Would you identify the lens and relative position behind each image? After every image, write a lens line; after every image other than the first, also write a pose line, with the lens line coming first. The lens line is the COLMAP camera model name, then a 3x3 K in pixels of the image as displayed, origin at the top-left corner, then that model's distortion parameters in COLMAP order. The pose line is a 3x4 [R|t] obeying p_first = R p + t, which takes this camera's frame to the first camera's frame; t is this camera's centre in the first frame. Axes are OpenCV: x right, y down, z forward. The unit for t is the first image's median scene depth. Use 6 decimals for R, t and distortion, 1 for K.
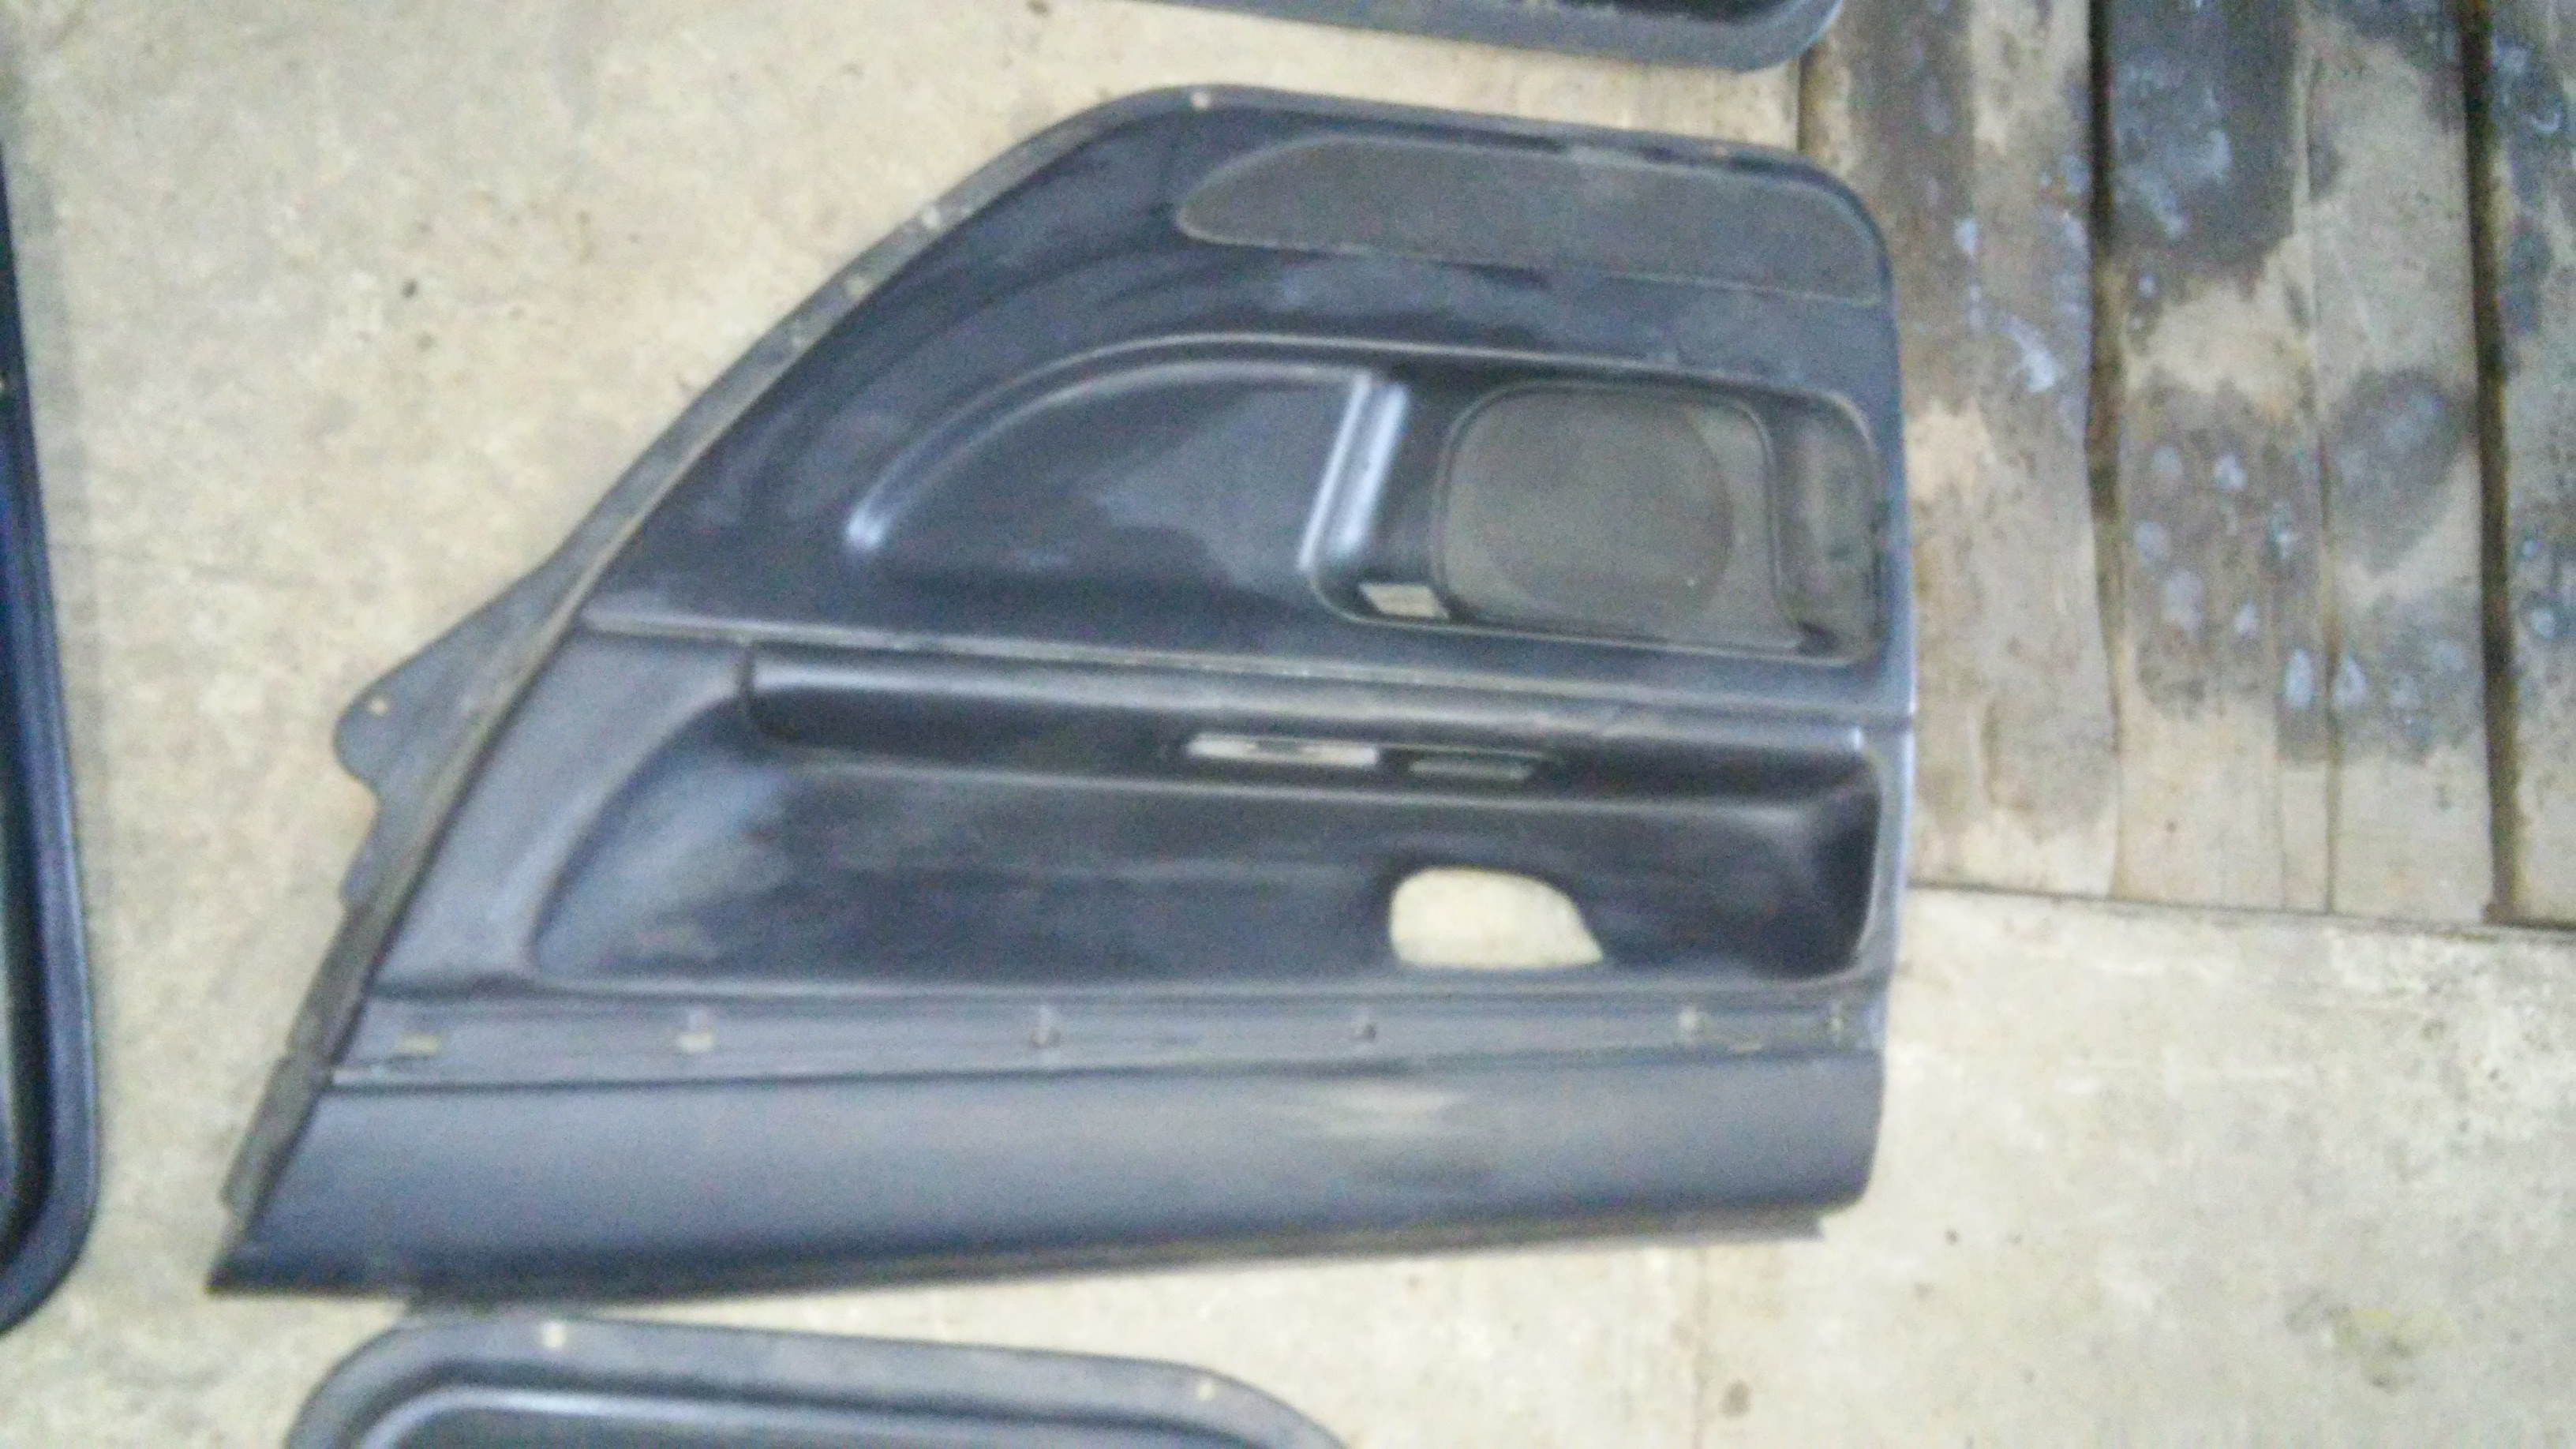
lens RADIAL K [[2277.1, 0, 1266.9], [0, 2277.1, 718.0], [0, 0, 1]] dist [0.081340, -0.153063]
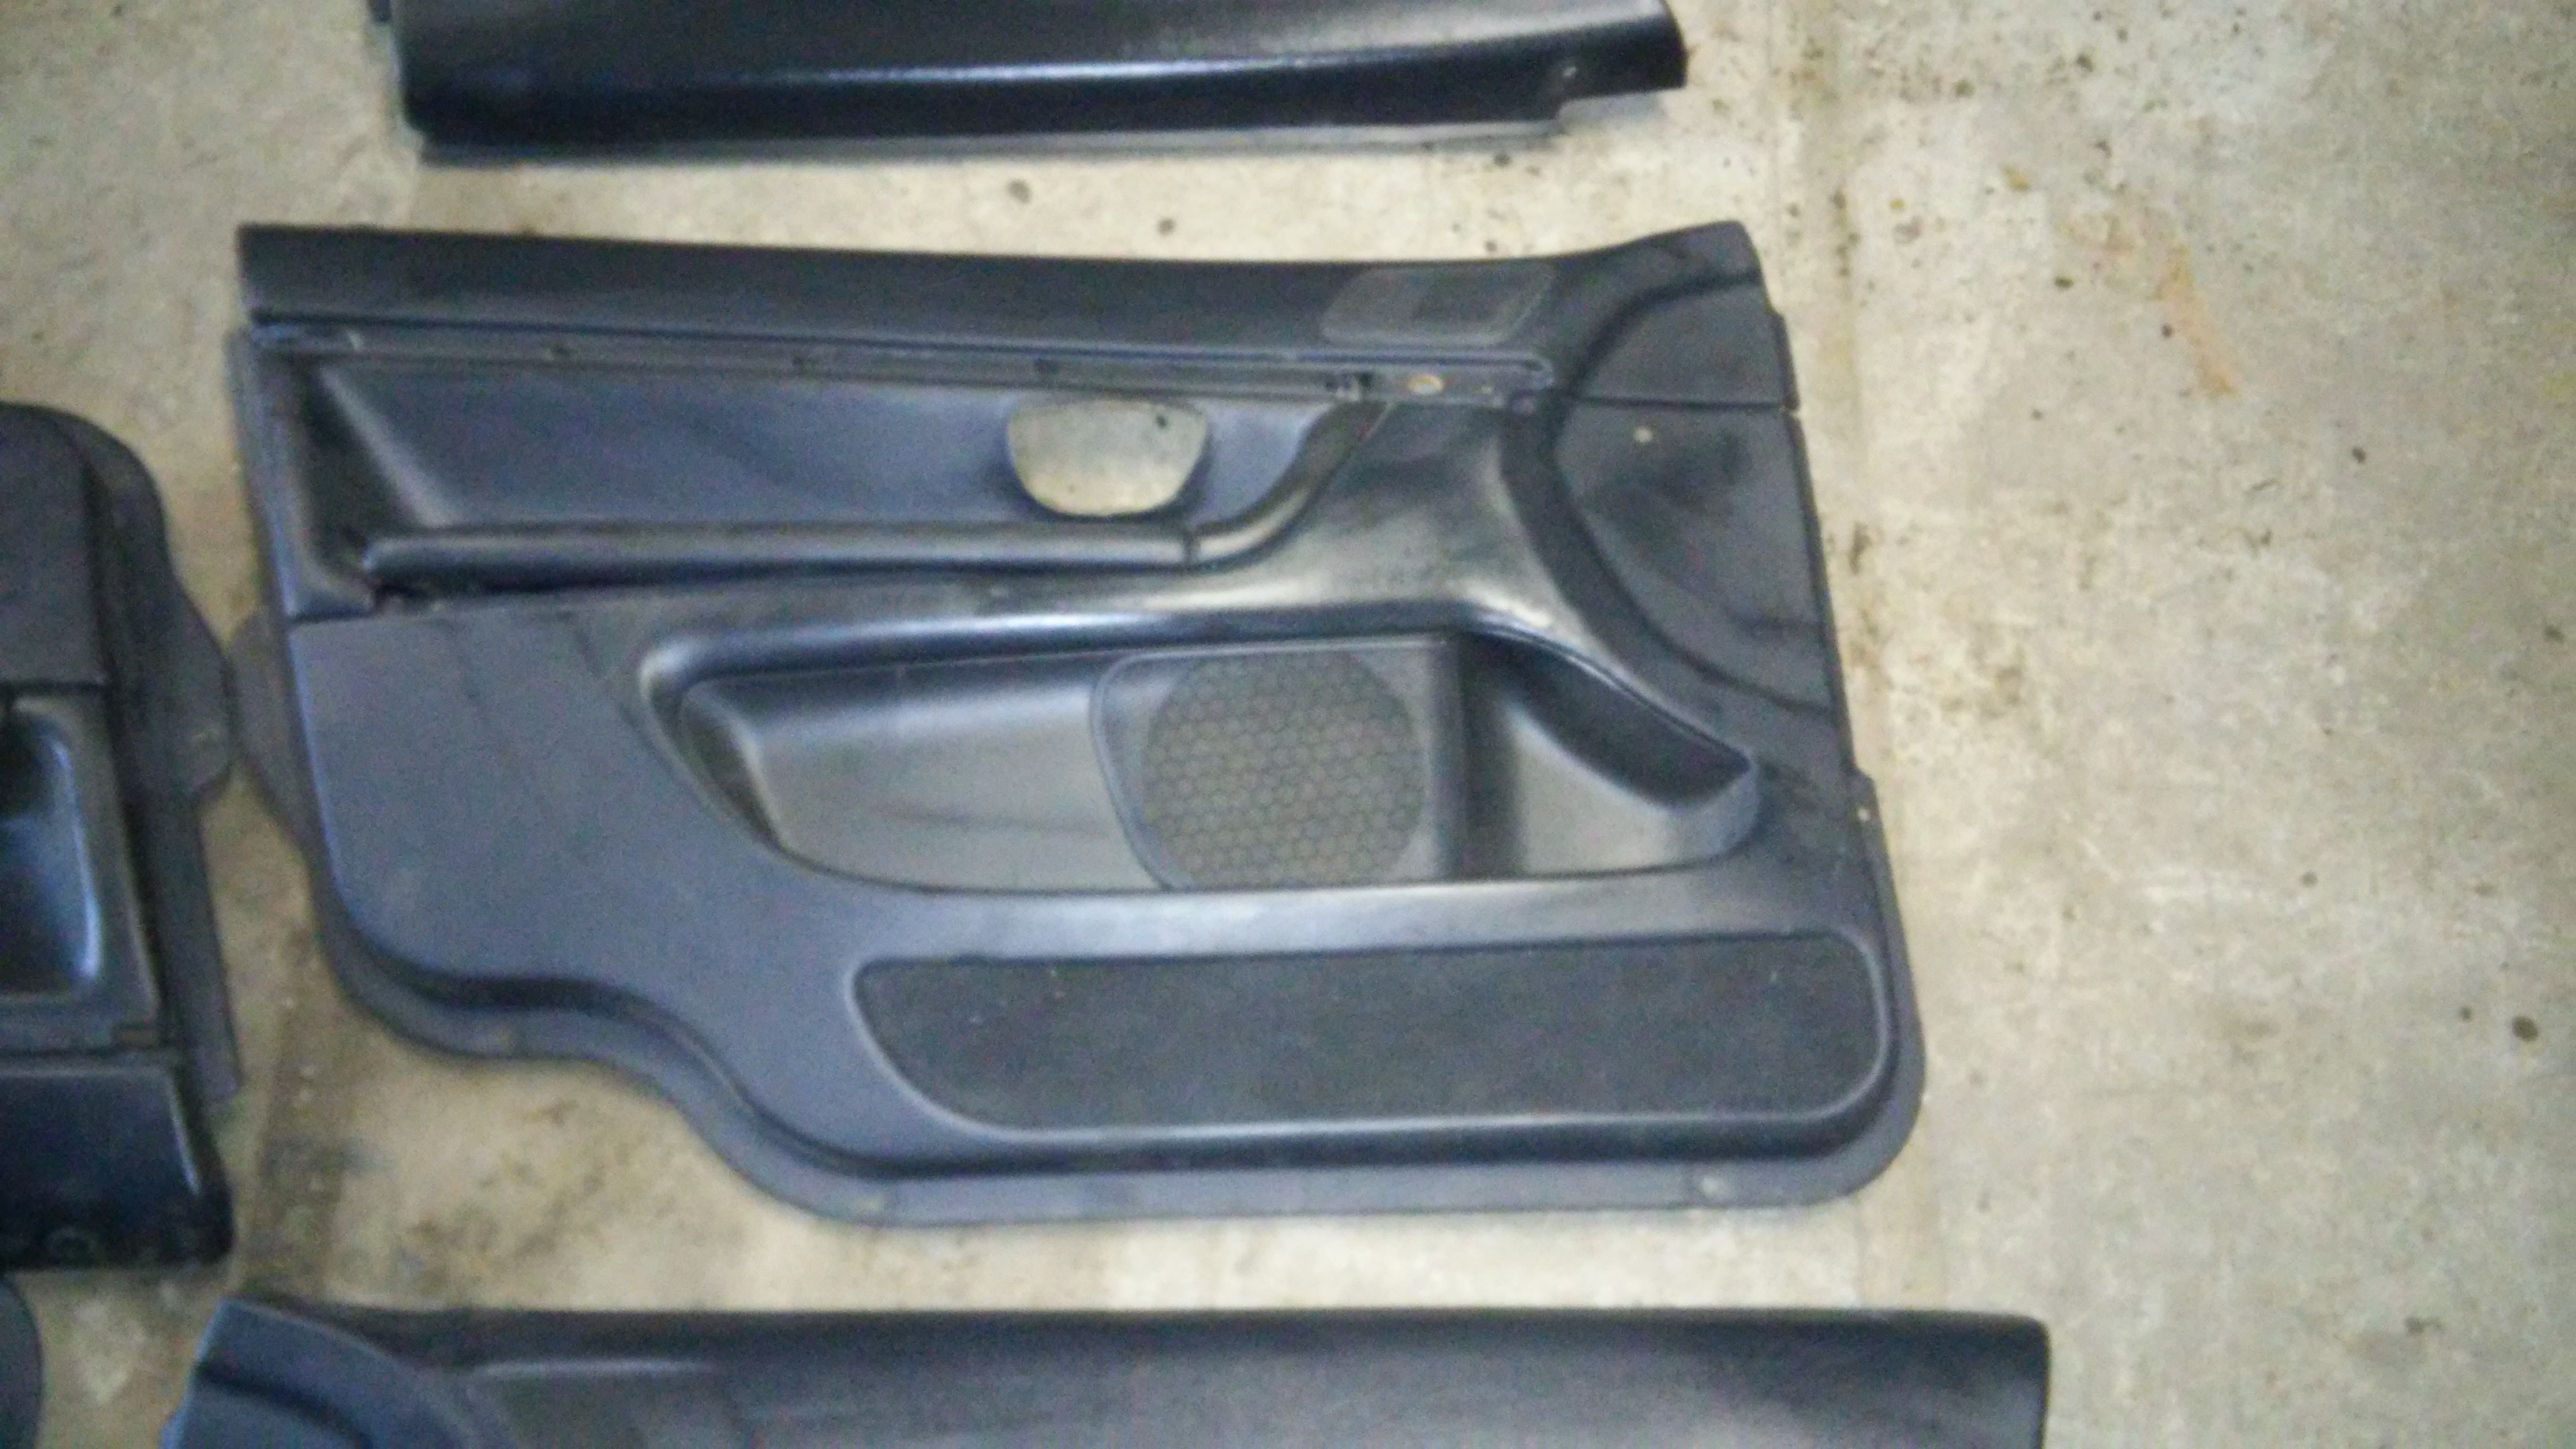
lens RADIAL K [[2277.1, 0, 1266.9], [0, 2277.1, 718.0], [0, 0, 1]] dist [0.081340, -0.153063]
pose [[-0.923586, -0.102070, -0.369554, -0.488217], [-0.103938, -0.861152, 0.497608, -1.158544], [-0.369033, 0.497995, 0.784739, -0.081396]]
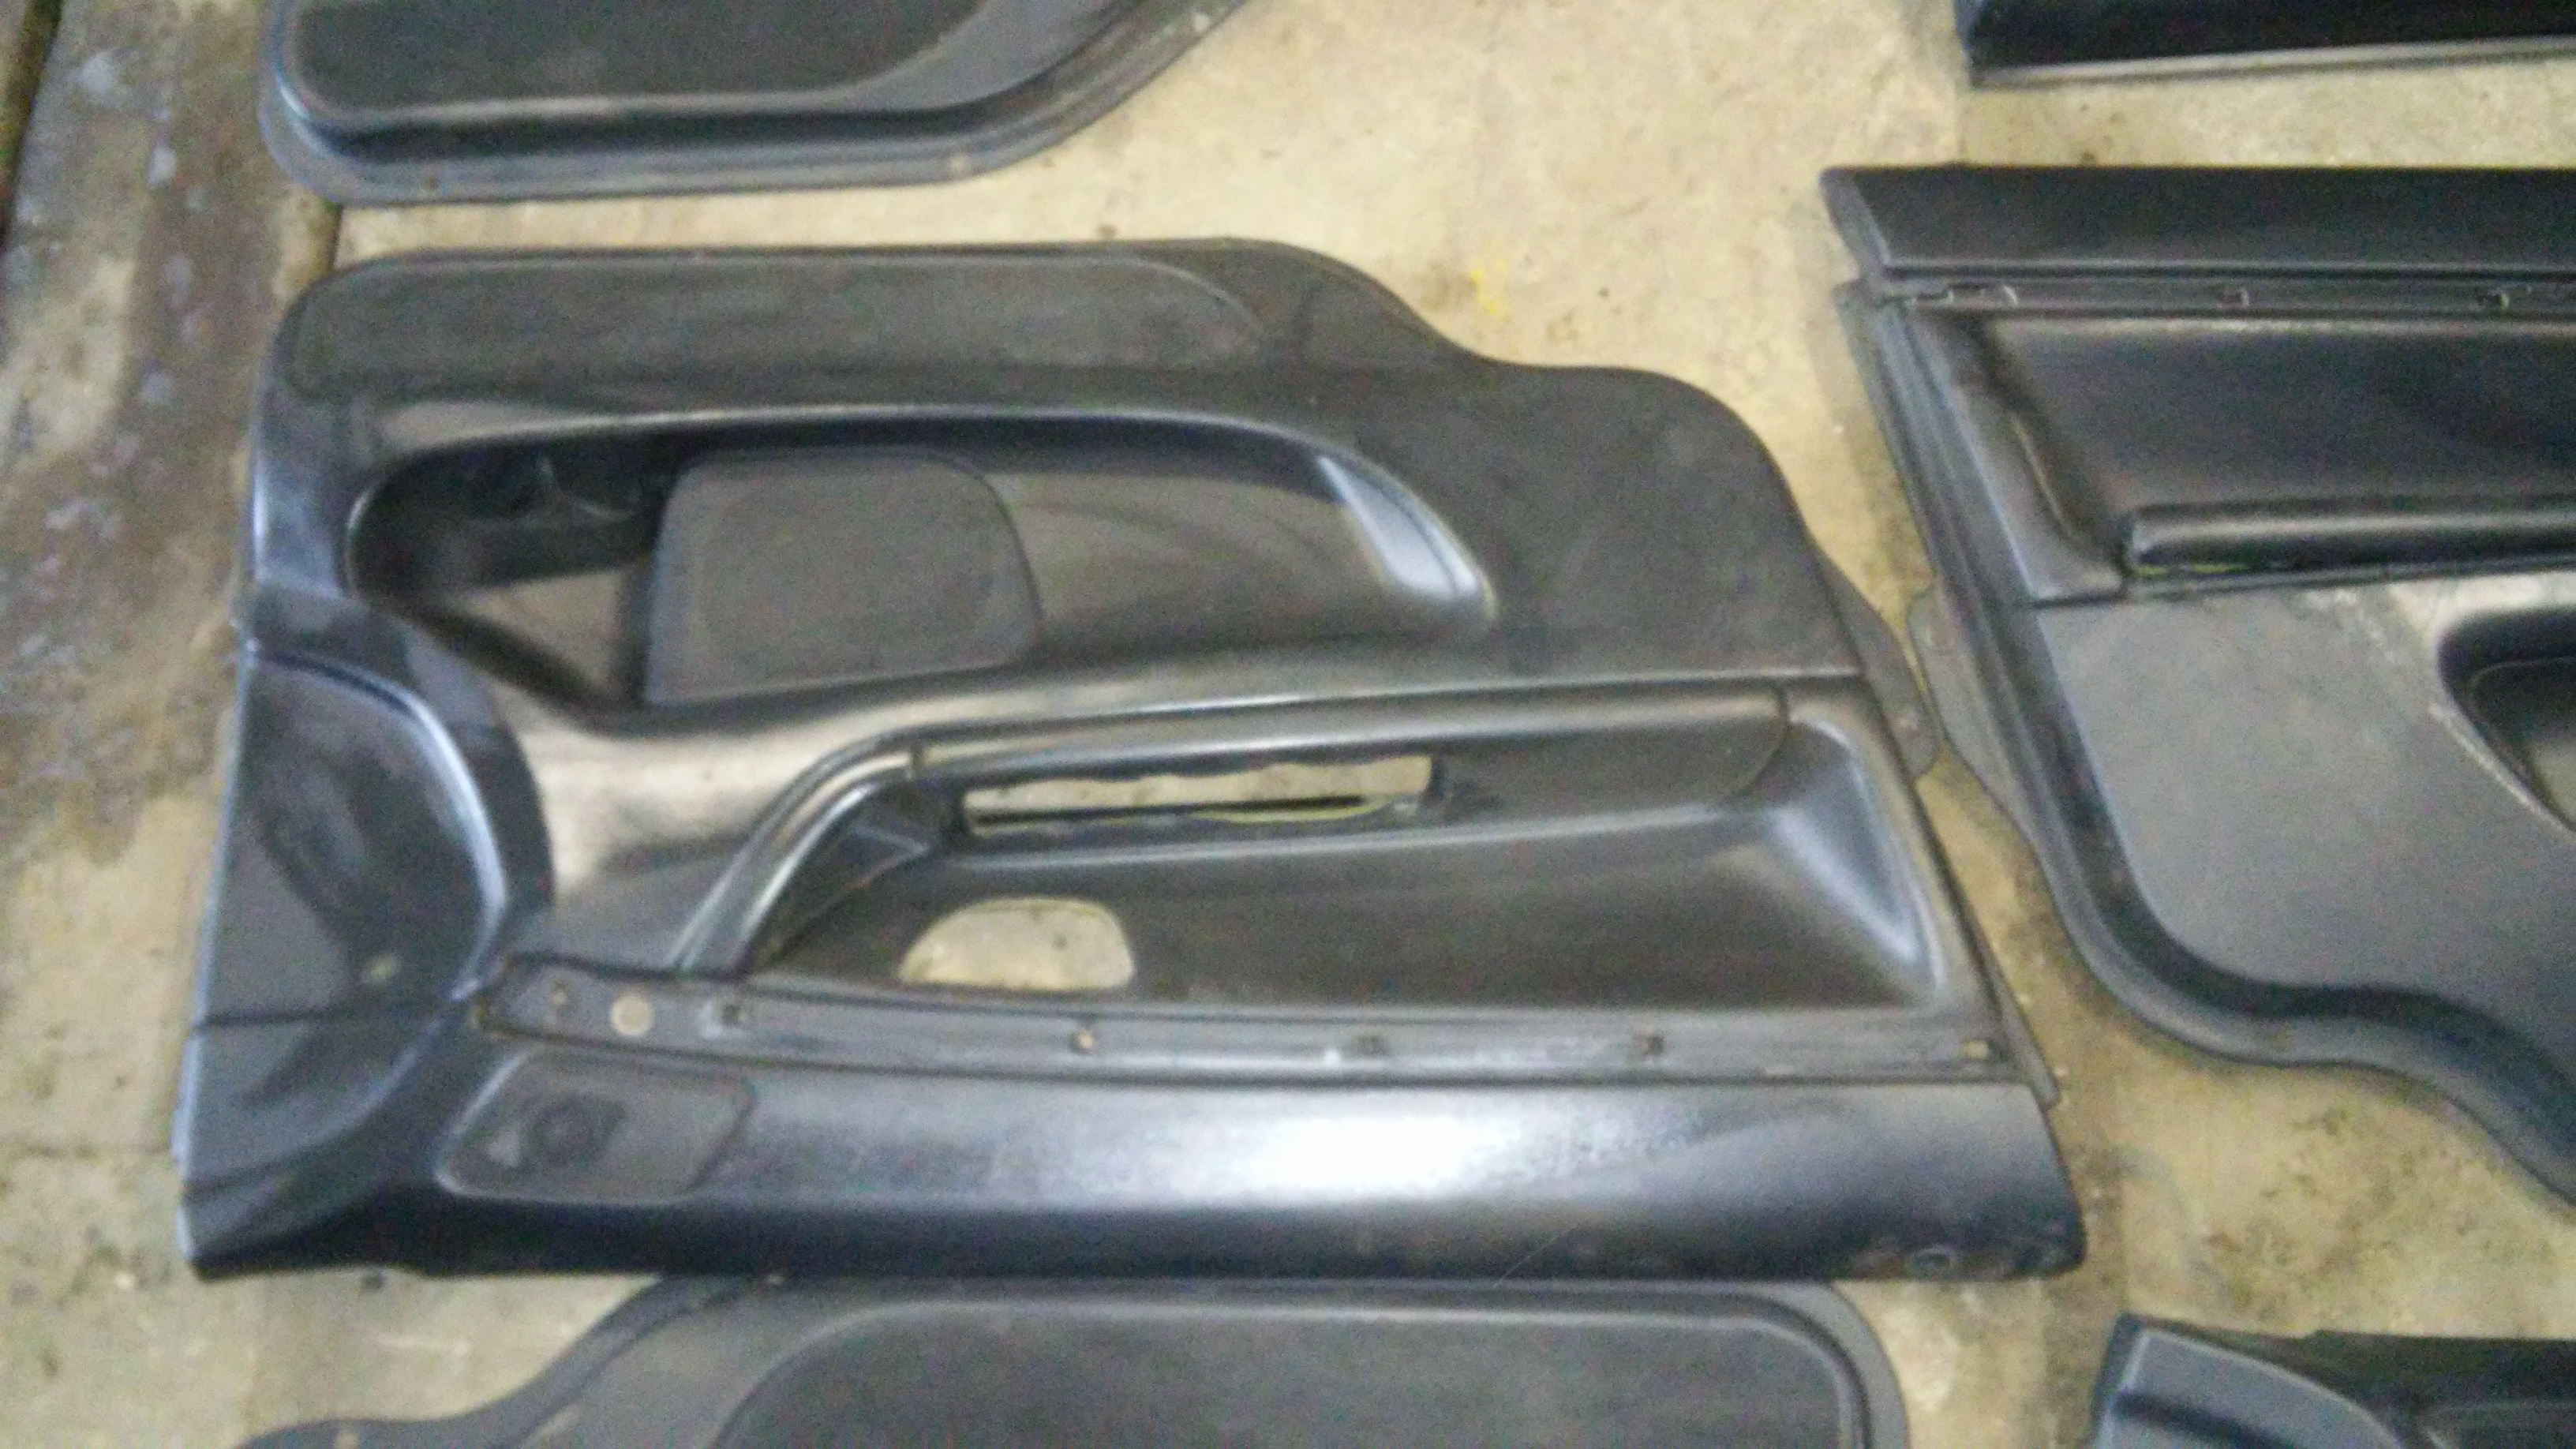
lens RADIAL K [[2277.1, 0, 1266.9], [0, 2277.1, 718.0], [0, 0, 1]] dist [0.081340, -0.153063]
pose [[-0.963376, -0.066219, -0.259848, 0.098992], [-0.052110, -0.904326, 0.423651, -1.006371], [-0.263041, 0.421676, 0.867755, 0.120068]]
